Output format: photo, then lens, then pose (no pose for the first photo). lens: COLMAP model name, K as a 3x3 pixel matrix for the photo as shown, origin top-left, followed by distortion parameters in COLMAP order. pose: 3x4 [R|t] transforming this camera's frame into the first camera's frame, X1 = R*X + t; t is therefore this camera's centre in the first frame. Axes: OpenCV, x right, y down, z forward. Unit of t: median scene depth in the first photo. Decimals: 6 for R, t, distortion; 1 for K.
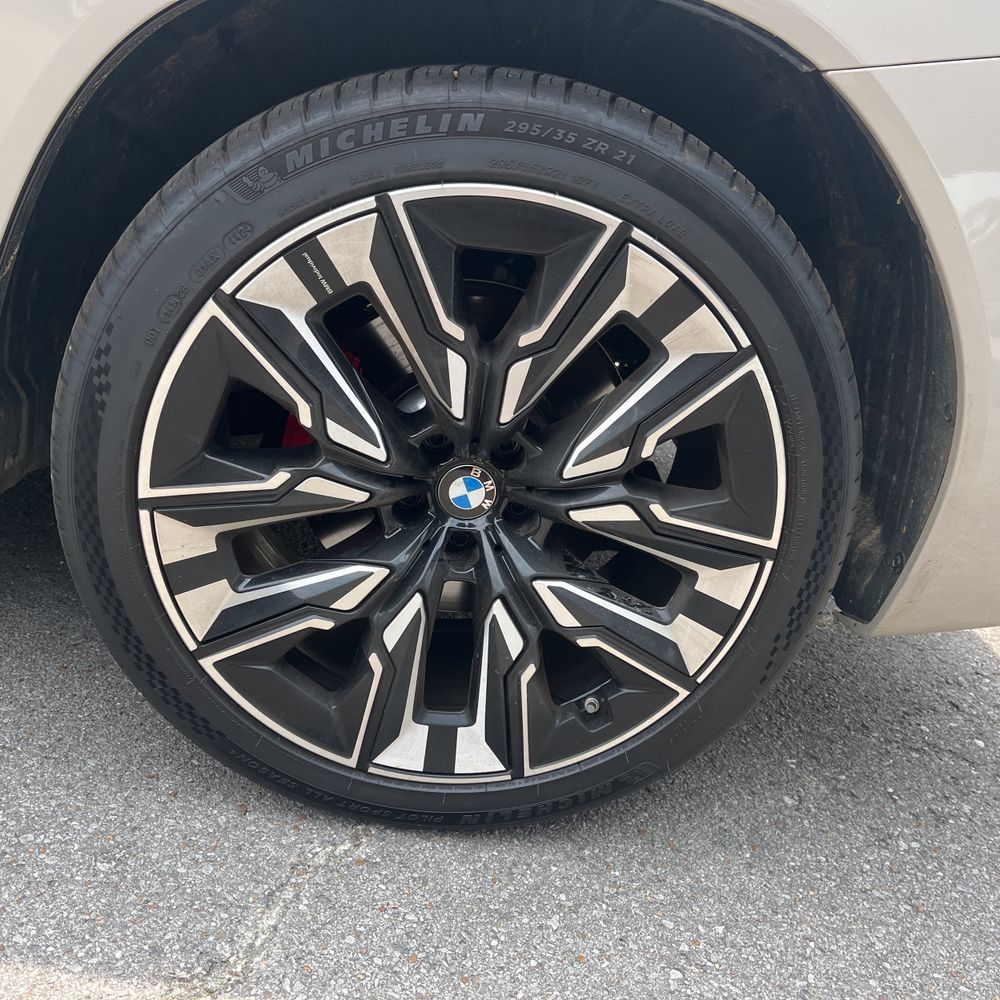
lens RADIAL K [[1005.6, 0, 493.7], [0, 1005.6, 501.9], [0, 0, 1]] dist [0.045515, -0.050025]
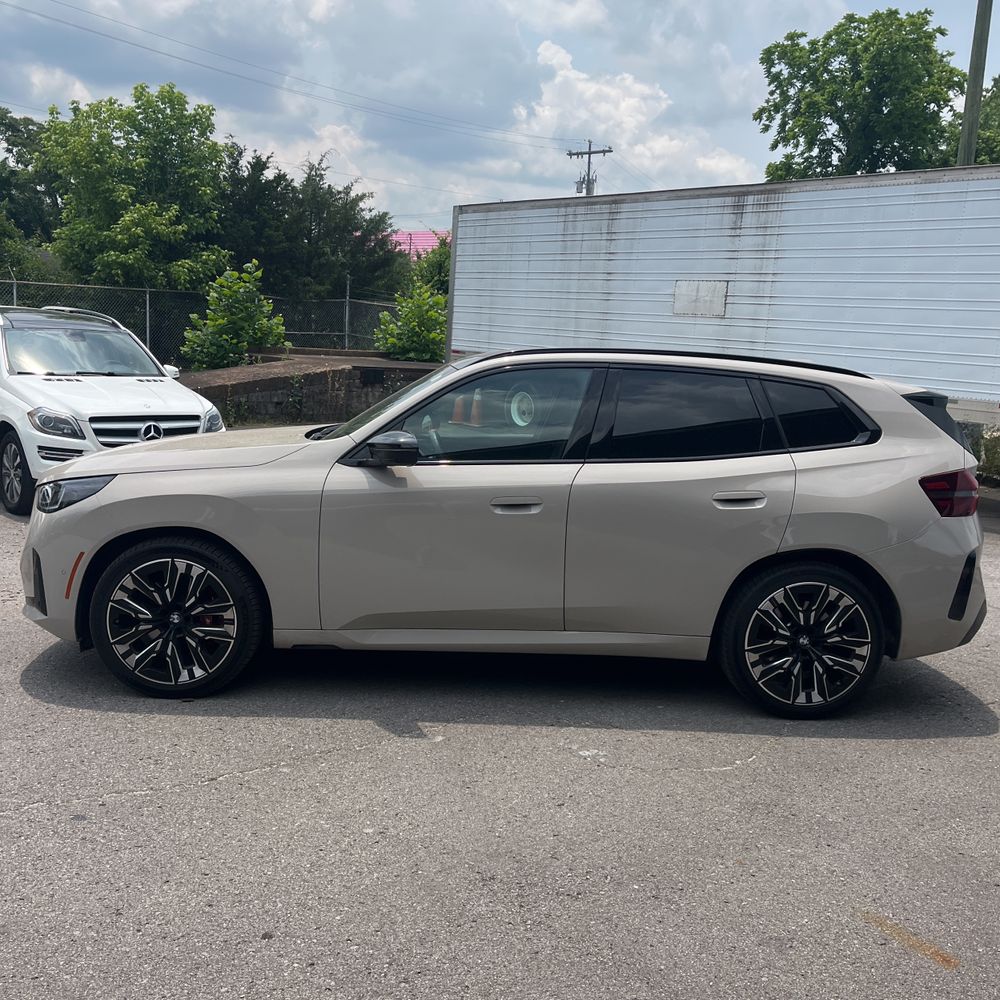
lens RADIAL K [[1000.0, 0, 486.7], [0, 1000.0, 498.6], [0, 0, 1]] dist [0.017027, -0.003882]
pose [[0.908945, -0.405008, -0.098934, 2.186165], [0.369612, 0.892586, -0.258221, 1.361801], [0.192888, 0.198141, 0.961007, -3.680086]]
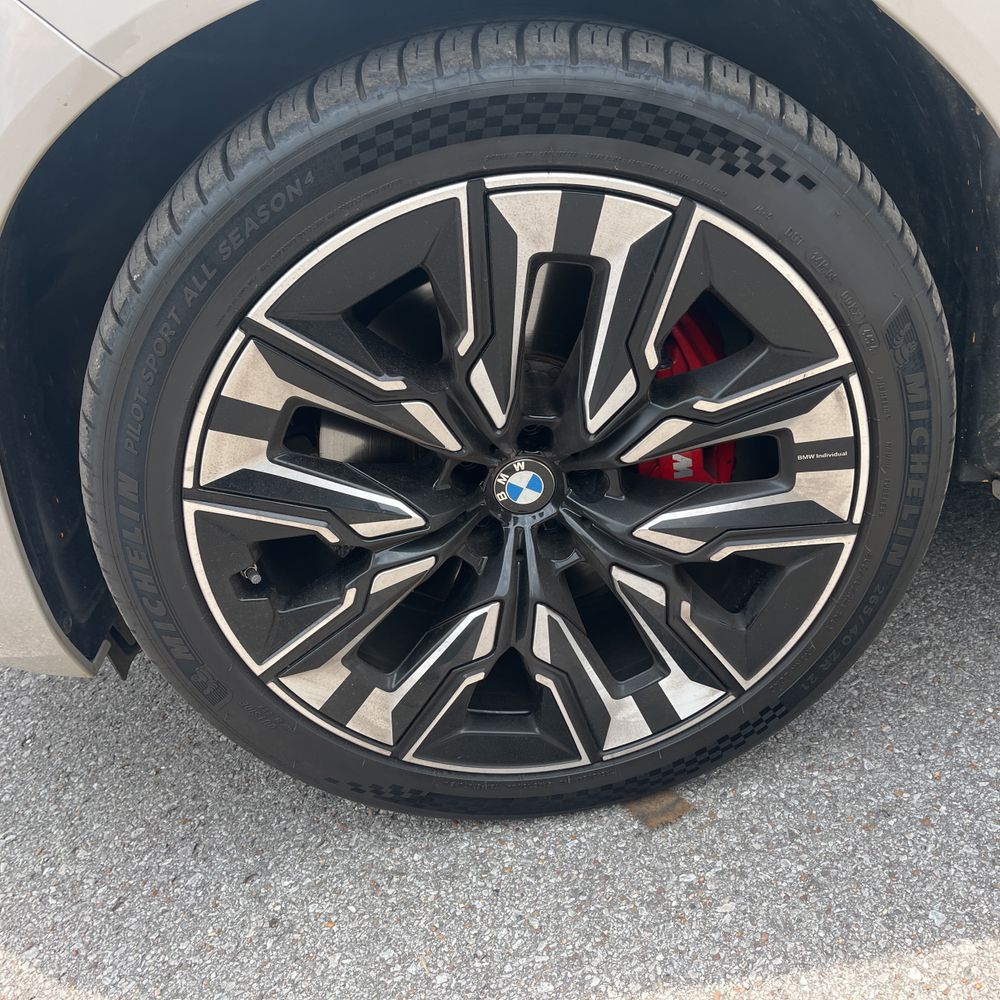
lens RADIAL K [[1005.6, 0, 493.7], [0, 1005.6, 501.9], [0, 0, 1]] dist [0.045515, -0.050025]
pose [[0.804062, -0.514307, -0.298284, 0.244386], [0.562137, 0.821012, 0.099704, -0.117721], [0.193616, -0.247845, 0.949255, 0.104351]]
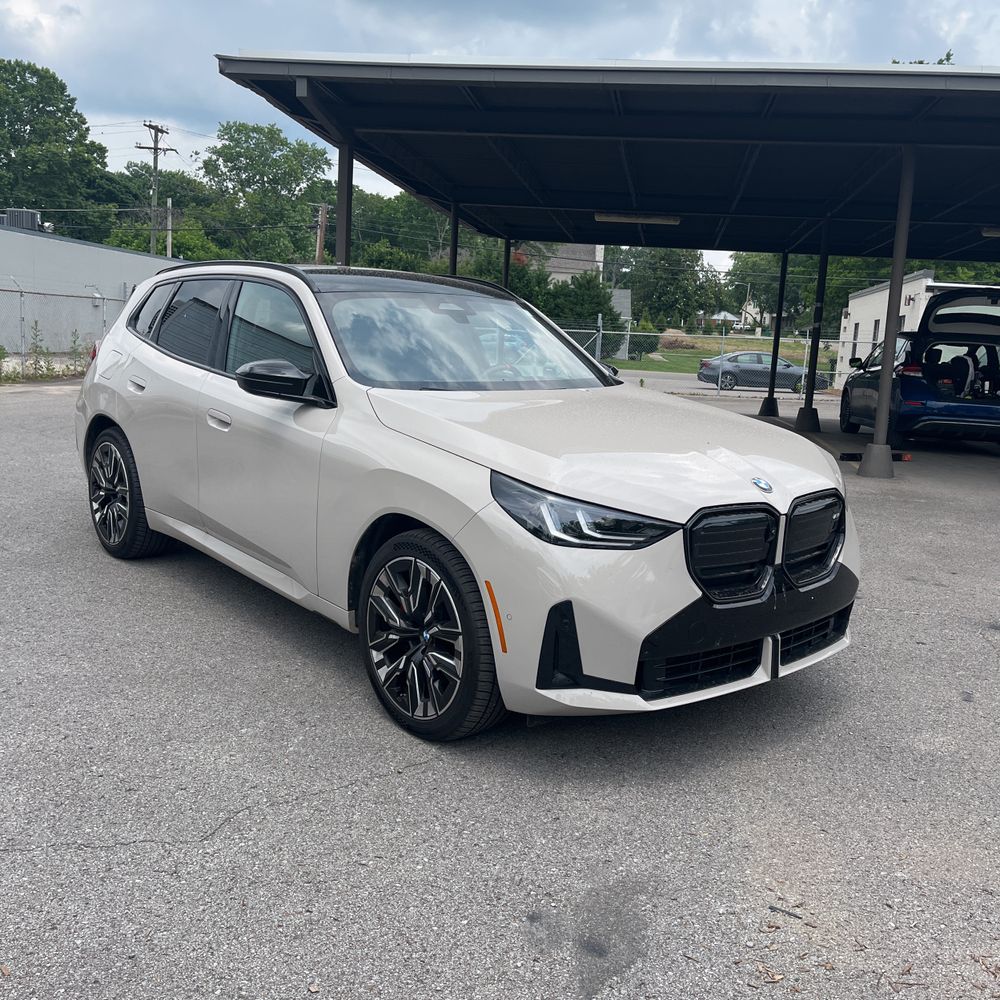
lens RADIAL K [[981.4, 0, 499.3], [0, 981.4, 495.6], [0, 0, 1]] dist [0.149250, -0.219135]
pose [[0.550123, -0.301752, -0.778660, 3.416280], [-0.057675, 0.916477, -0.395908, 1.038686], [0.833090, 0.262707, 0.486771, -0.757353]]
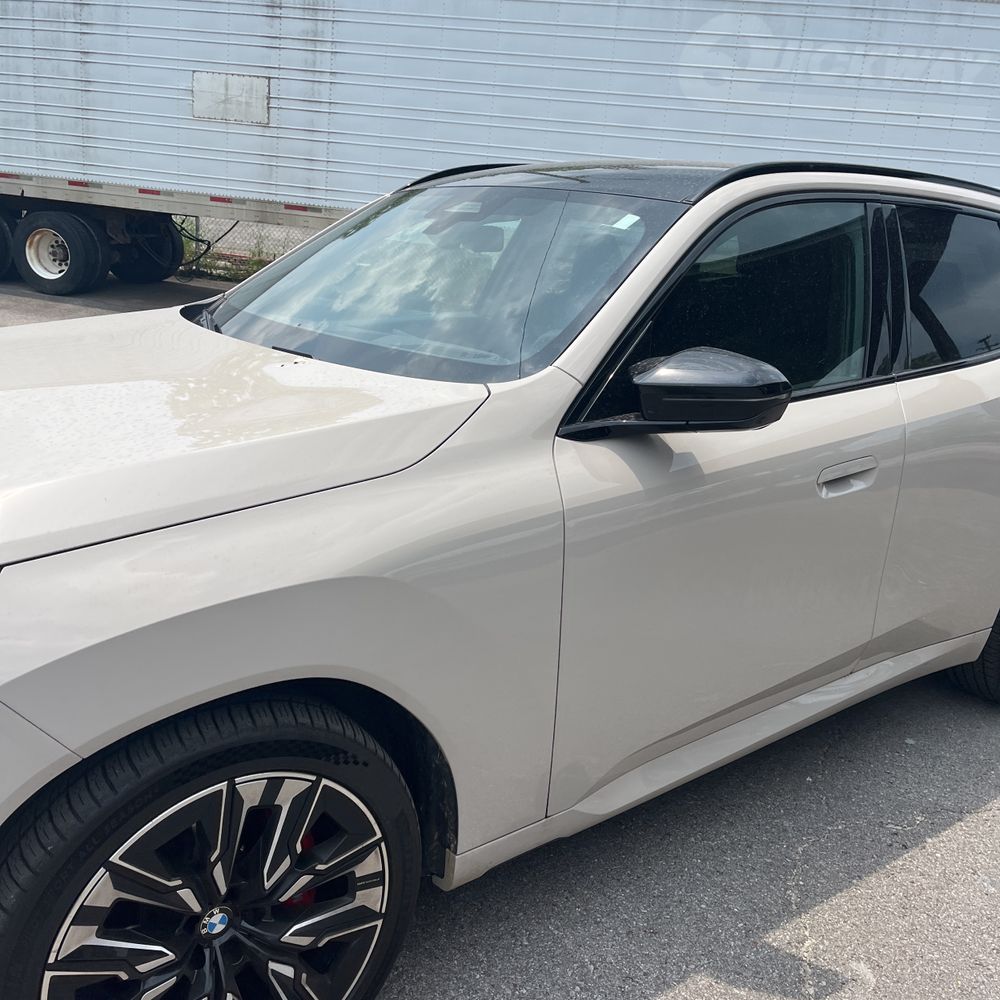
lens RADIAL K [[1005.6, 0, 493.7], [0, 1005.6, 501.9], [0, 0, 1]] dist [0.045515, -0.050025]
pose [[0.762077, -0.530598, 0.371086, 0.077484], [0.502398, 0.846104, 0.178059, -0.742463], [-0.408455, 0.050738, 0.911367, -0.857356]]
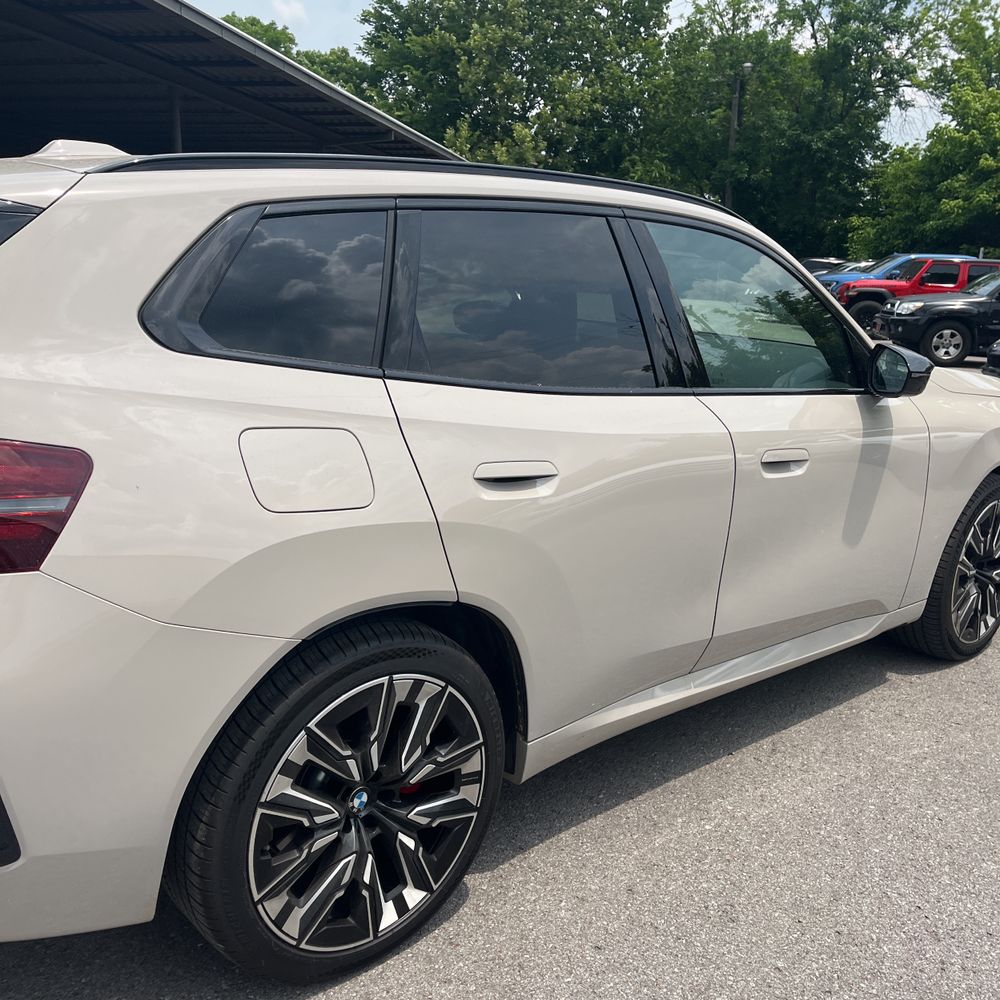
lens RADIAL K [[1025.5, 0, 500.0], [0, 1025.5, 500.0], [0, 0, 1]] dist [0.007651, -0.007219]
pose [[0.743873, -0.467524, 0.477570, -0.599858], [0.451990, 0.878311, 0.155806, -0.844985], [-0.492298, 0.099957, 0.864668, -1.198448]]
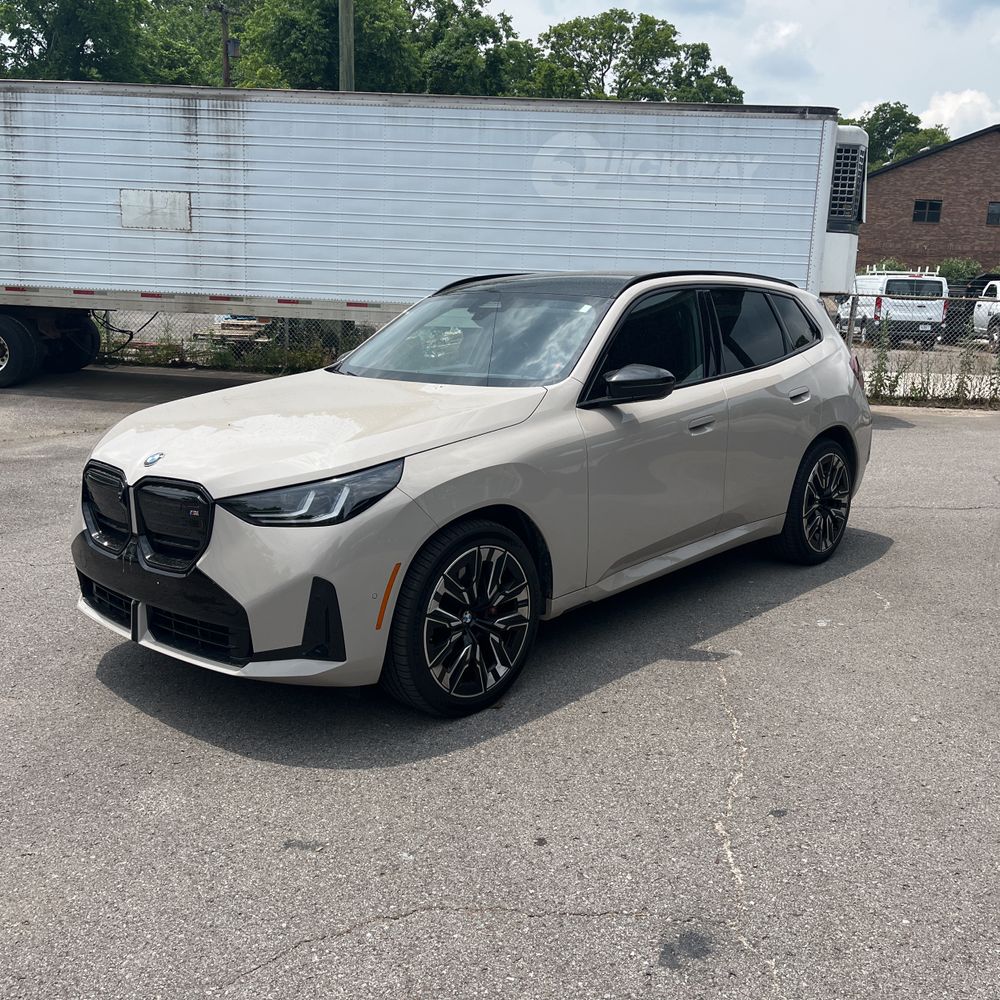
lens RADIAL K [[1005.6, 0, 493.7], [0, 1005.6, 501.9], [0, 0, 1]] dist [0.045515, -0.050025]
pose [[0.646193, -0.569601, 0.507926, -1.869680], [0.553264, 0.808065, 0.202311, -1.225804], [-0.525674, 0.150285, 0.837306, -2.661163]]
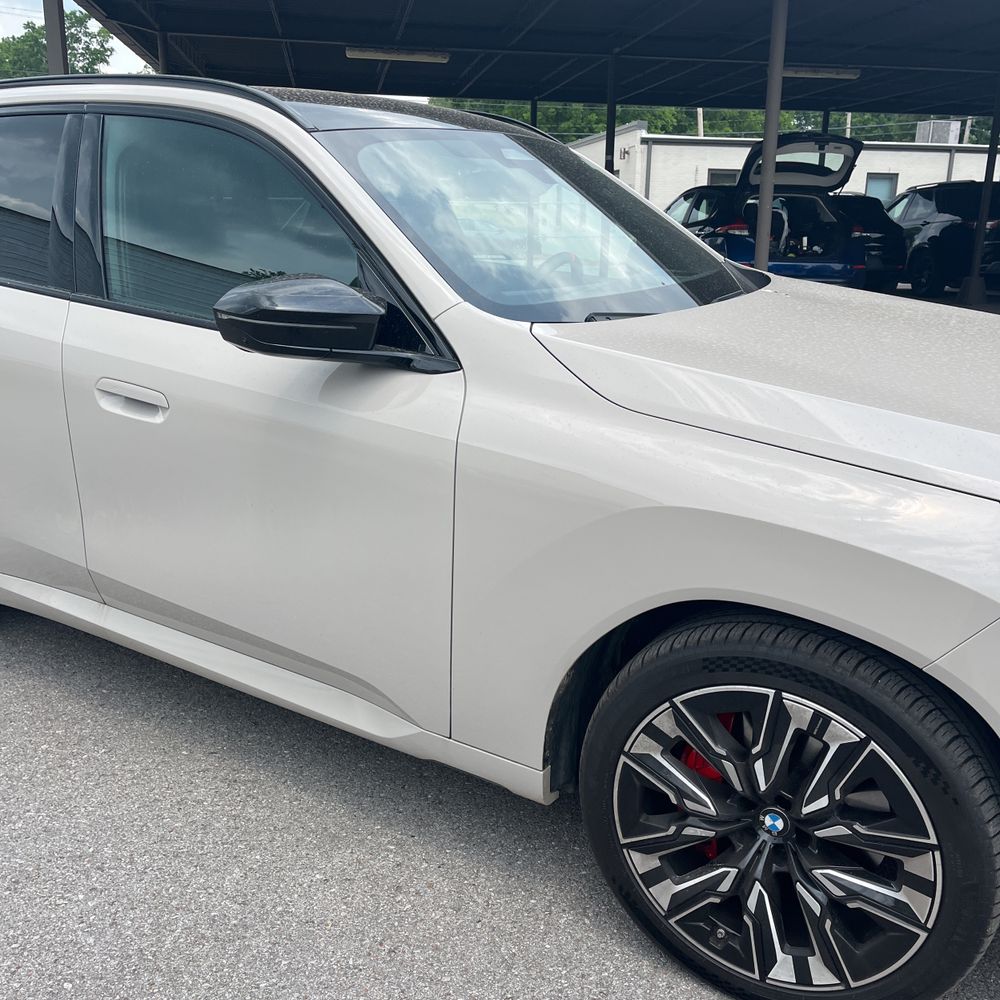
lens RADIAL K [[1015.3, 0, 497.2], [0, 1015.3, 504.1], [0, 0, 1]] dist [0.029314, -0.026928]
pose [[0.729874, -0.280812, -0.623240, 1.037731], [0.144838, 0.954556, -0.260472, -0.169785], [0.668061, 0.099843, 0.737378, -0.885935]]
